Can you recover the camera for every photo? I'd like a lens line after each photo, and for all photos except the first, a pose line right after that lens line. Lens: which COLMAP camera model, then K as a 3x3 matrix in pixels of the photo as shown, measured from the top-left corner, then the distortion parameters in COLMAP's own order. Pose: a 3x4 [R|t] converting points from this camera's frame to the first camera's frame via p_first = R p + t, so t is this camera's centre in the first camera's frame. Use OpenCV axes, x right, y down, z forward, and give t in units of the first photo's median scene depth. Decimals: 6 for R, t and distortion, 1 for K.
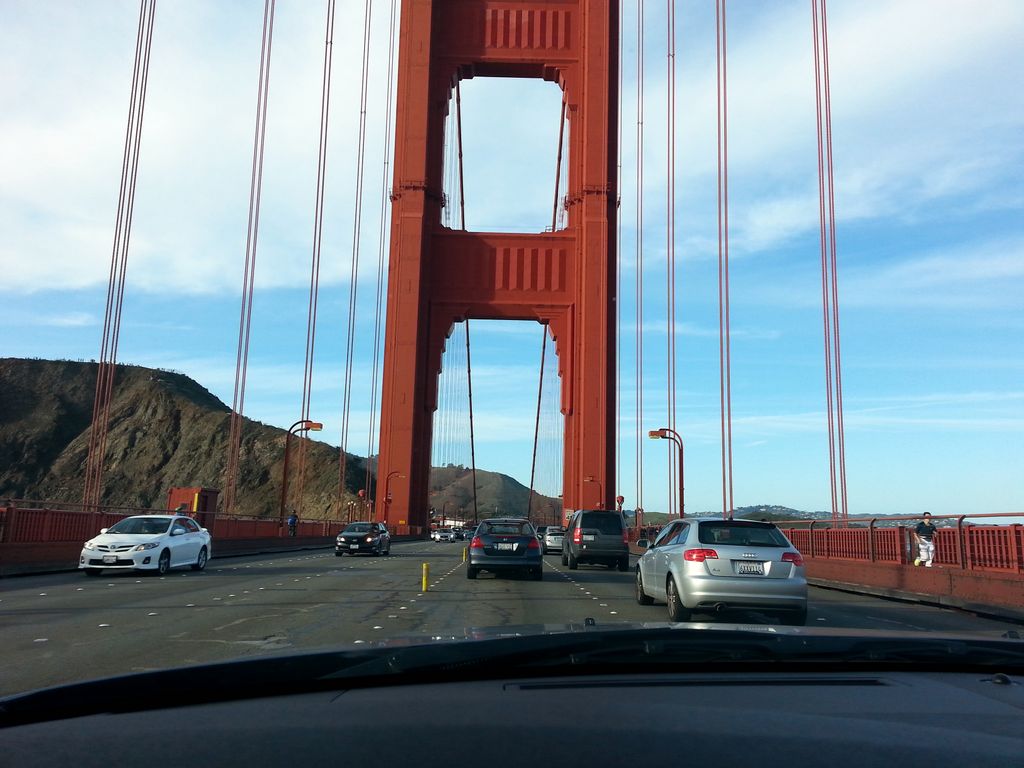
lens RADIAL K [[670.6, 0, 512.0], [0, 670.6, 384.0], [0, 0, 1]] dist [0.001503, 0.001507]
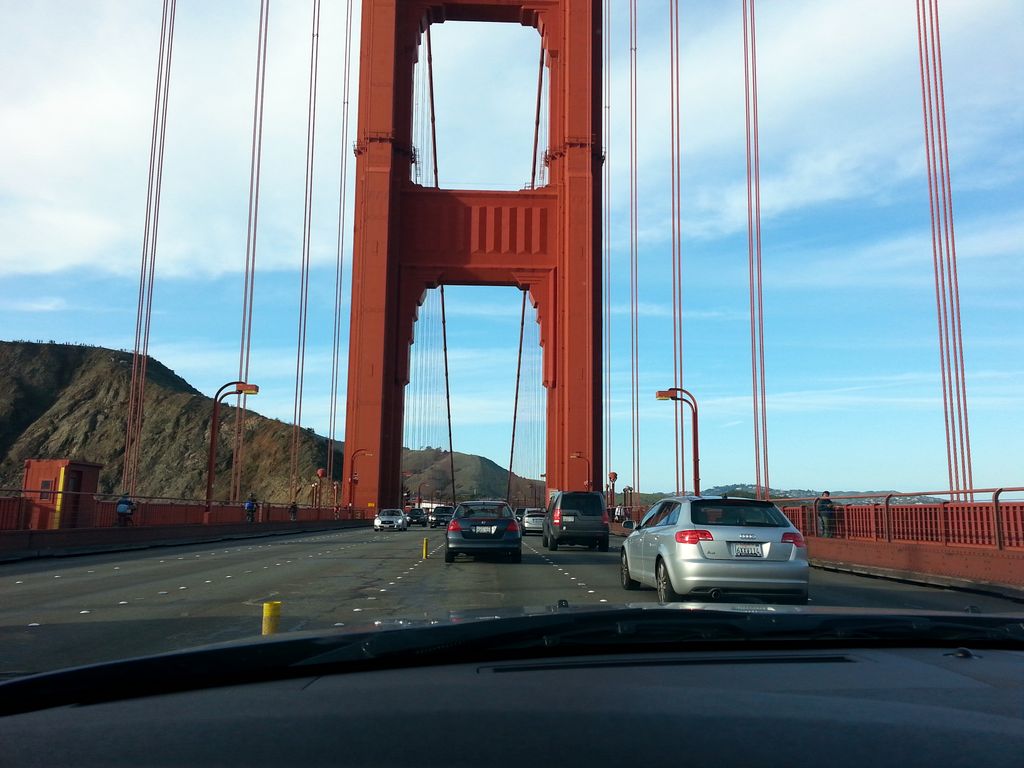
lens RADIAL K [[647.9, 0, 502.3], [0, 647.9, 383.4], [0, 0, 1]] dist [0.001442, -0.001255]
pose [[0.999759, -0.008485, 0.020227, -0.000850], [0.008110, 0.999795, 0.018561, 0.017110], [-0.020380, -0.018393, 0.999623, 0.080128]]
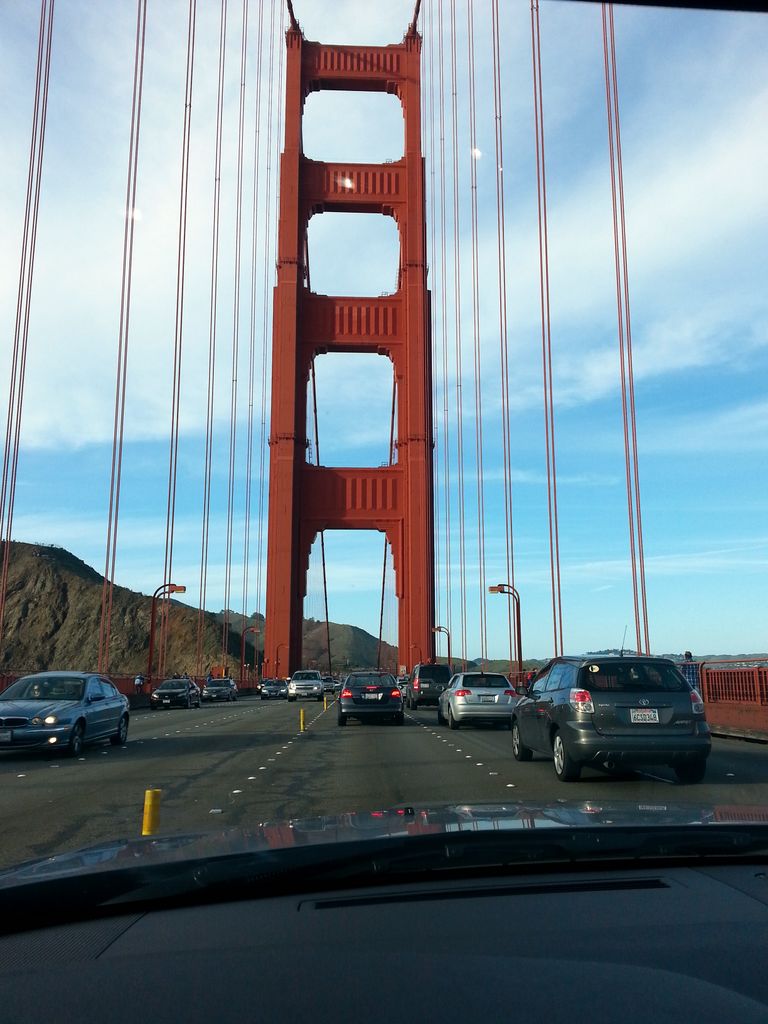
lens RADIAL K [[894.6, 0, 384.0], [0, 894.6, 512.0], [0, 0, 1]] dist [0.003194, -0.003150]
pose [[0.999518, -0.021489, 0.022389, 0.008406], [0.020846, 0.999375, 0.028539, -0.138368], [-0.022988, -0.028058, 0.999342, -0.630157]]
